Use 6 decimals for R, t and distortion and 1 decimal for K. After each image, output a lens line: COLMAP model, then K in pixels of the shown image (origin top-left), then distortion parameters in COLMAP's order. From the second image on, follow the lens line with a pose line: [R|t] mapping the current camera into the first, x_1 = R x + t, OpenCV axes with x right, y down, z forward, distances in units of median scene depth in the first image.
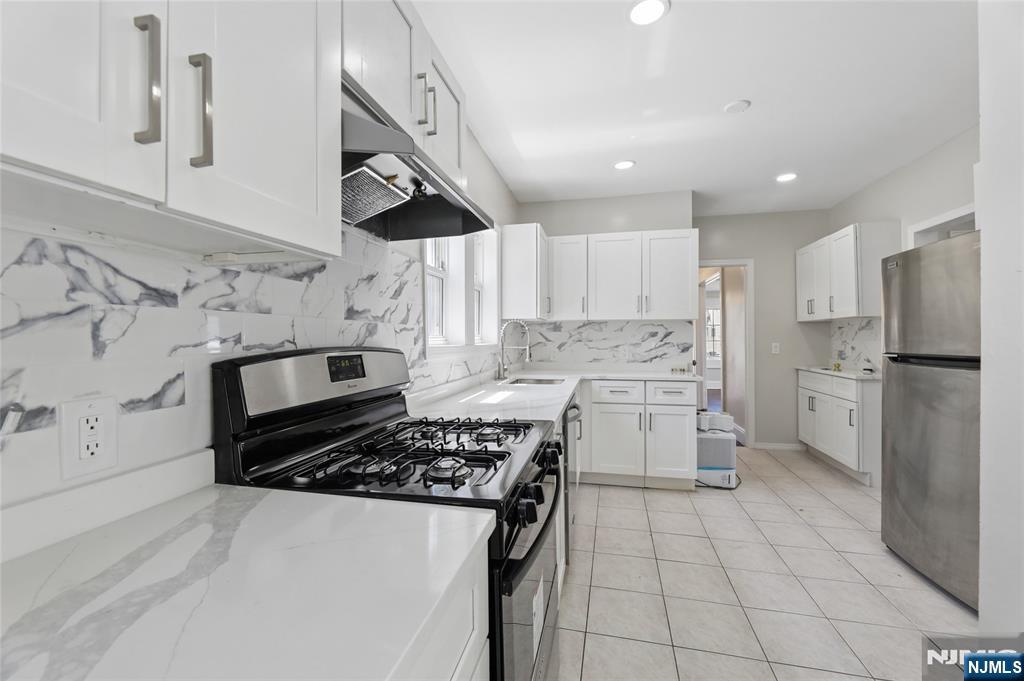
lens RADIAL K [[418.6, 0, 509.2], [0, 418.6, 339.0], [0, 0, 1]] dist [-0.004613, 0.000247]
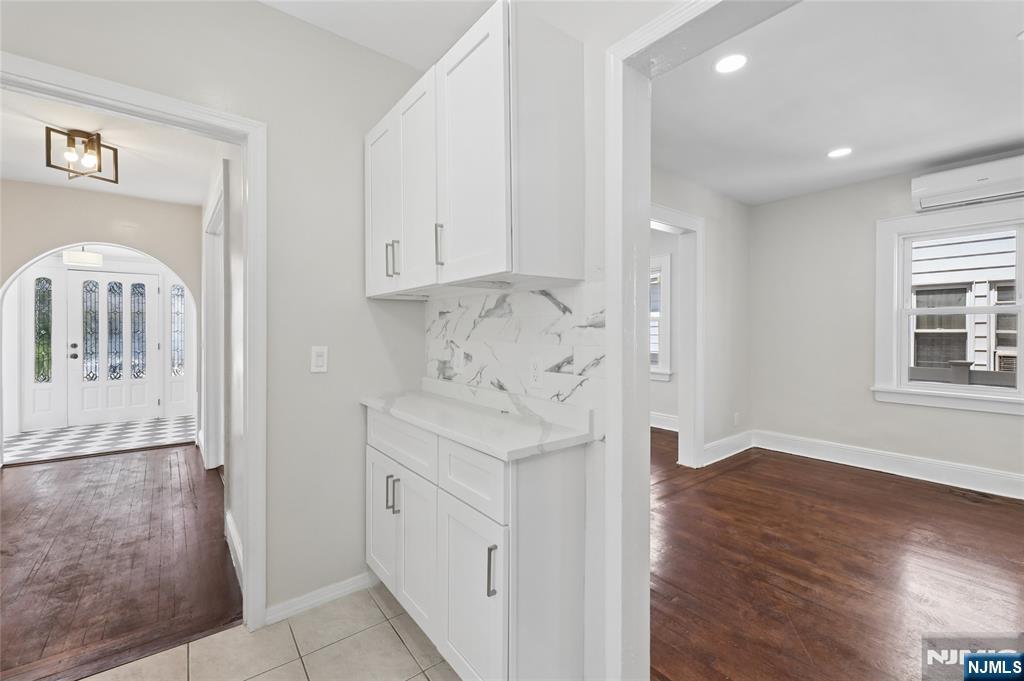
lens RADIAL K [[418.6, 0, 505.5], [0, 418.6, 331.3], [0, 0, 1]] dist [-0.004613, 0.000247]
pose [[0.624168, 0.007472, 0.781254, 0.473596], [-0.005364, 0.999972, -0.005279, -0.003948], [-0.781272, -0.000896, 0.624190, 0.659440]]
